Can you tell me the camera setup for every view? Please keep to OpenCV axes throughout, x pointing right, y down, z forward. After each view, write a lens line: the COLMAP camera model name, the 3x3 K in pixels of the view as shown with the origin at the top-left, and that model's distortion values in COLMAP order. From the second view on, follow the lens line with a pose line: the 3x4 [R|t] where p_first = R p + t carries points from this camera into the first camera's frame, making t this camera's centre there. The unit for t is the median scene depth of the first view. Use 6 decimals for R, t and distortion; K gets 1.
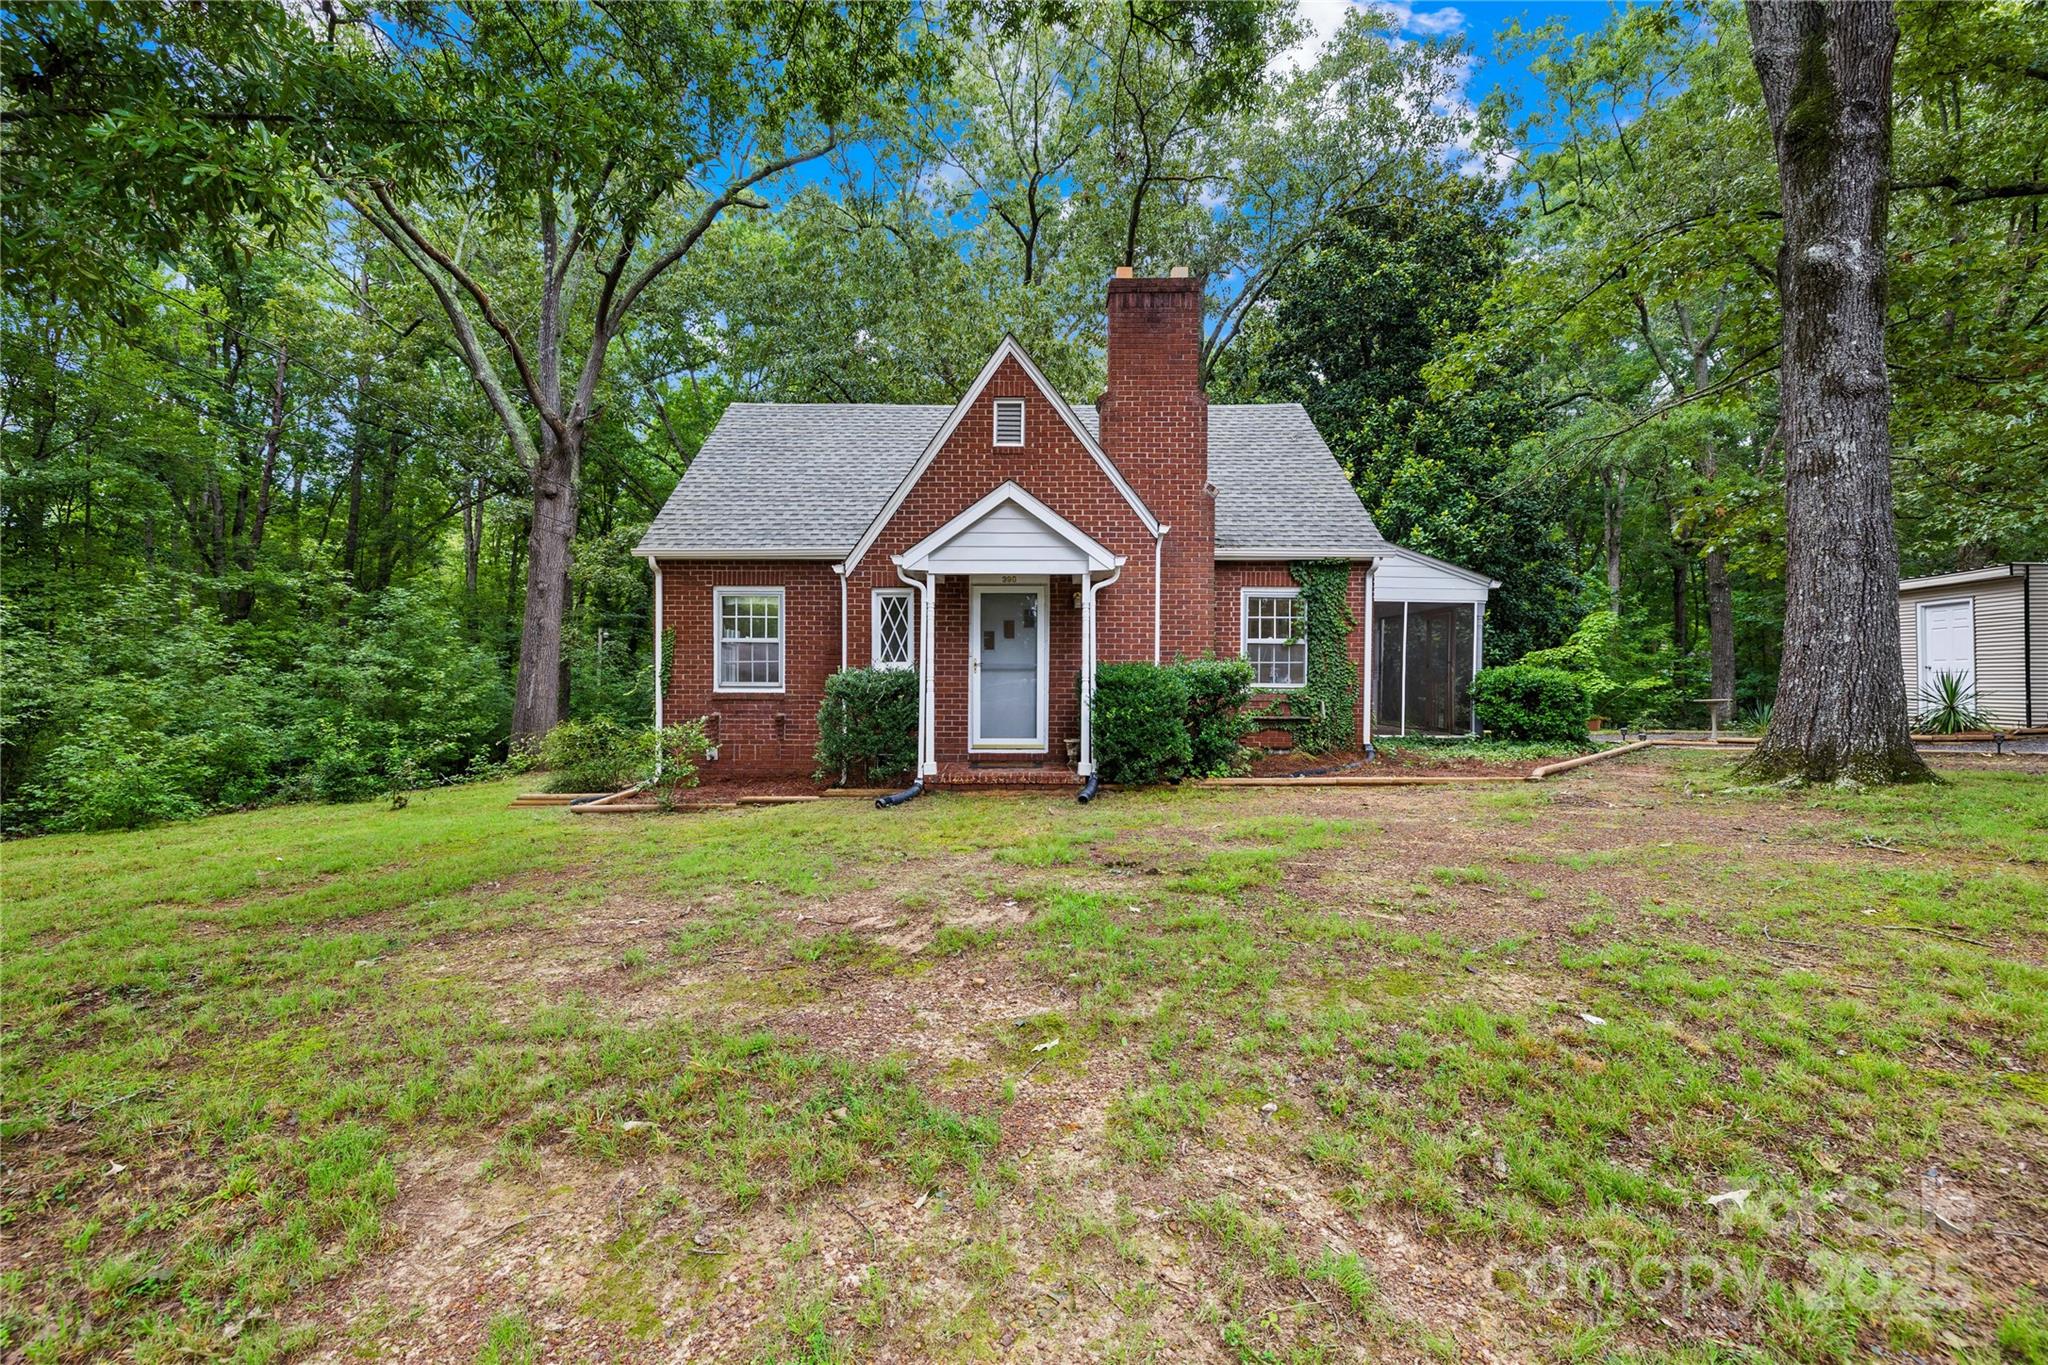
lens RADIAL K [[884.5, 0, 1012.4], [0, 884.5, 681.2], [0, 0, 1]] dist [0.002008, -0.000203]
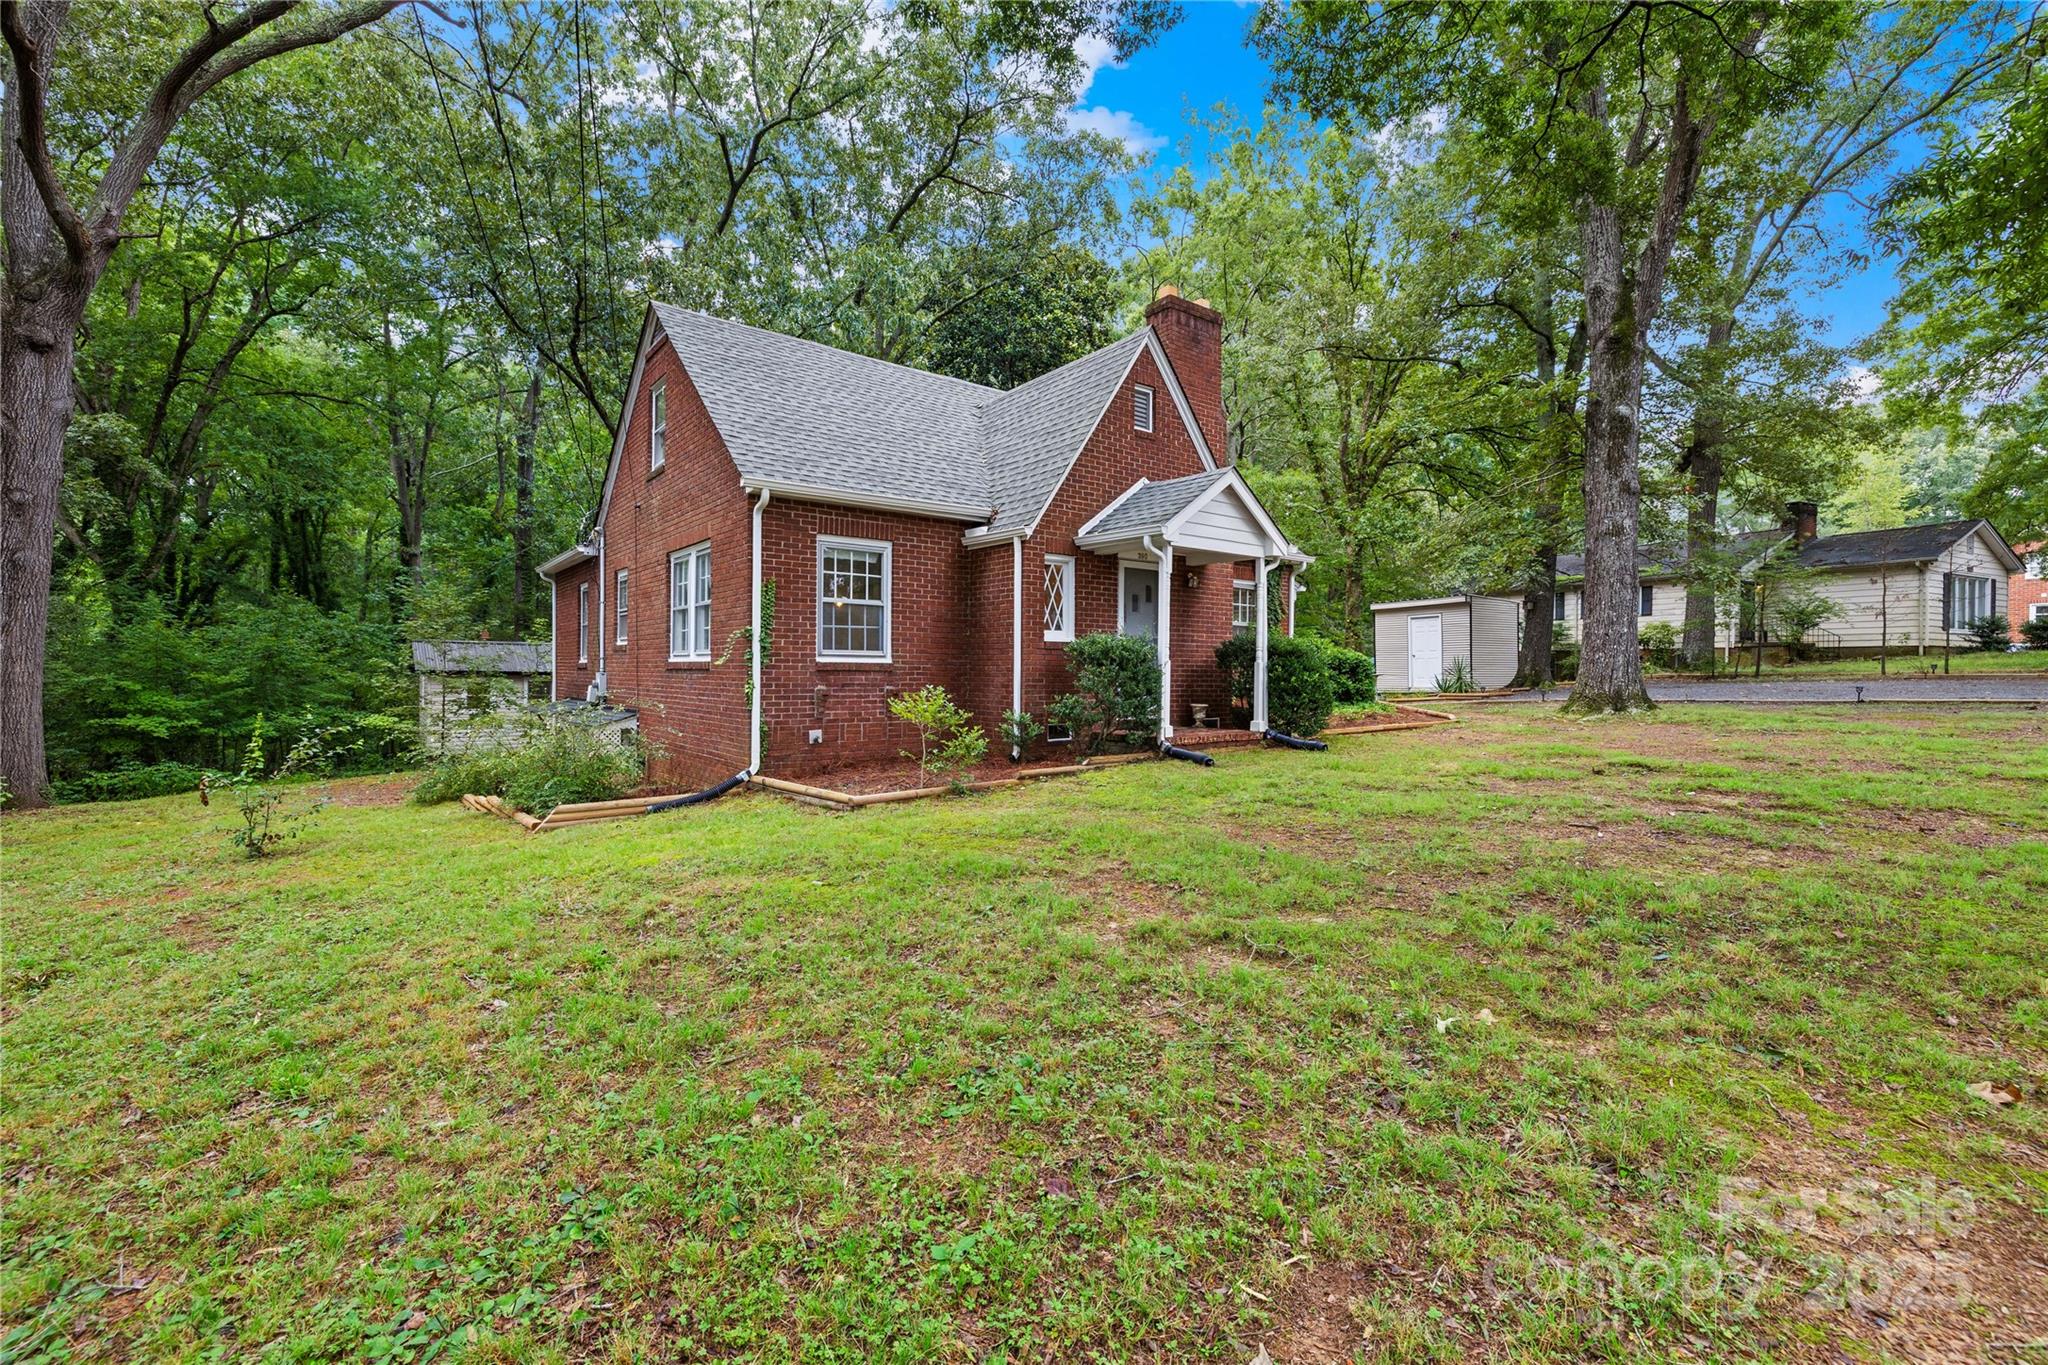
lens RADIAL K [[884.5, 0, 1010.6], [0, 884.5, 682.1], [0, 0, 1]] dist [0.002008, -0.000203]
pose [[0.783458, -0.004659, 0.621428, -0.712007], [0.002757, 0.999988, 0.004021, 0.028725], [-0.621439, -0.001437, 0.783461, 0.237392]]
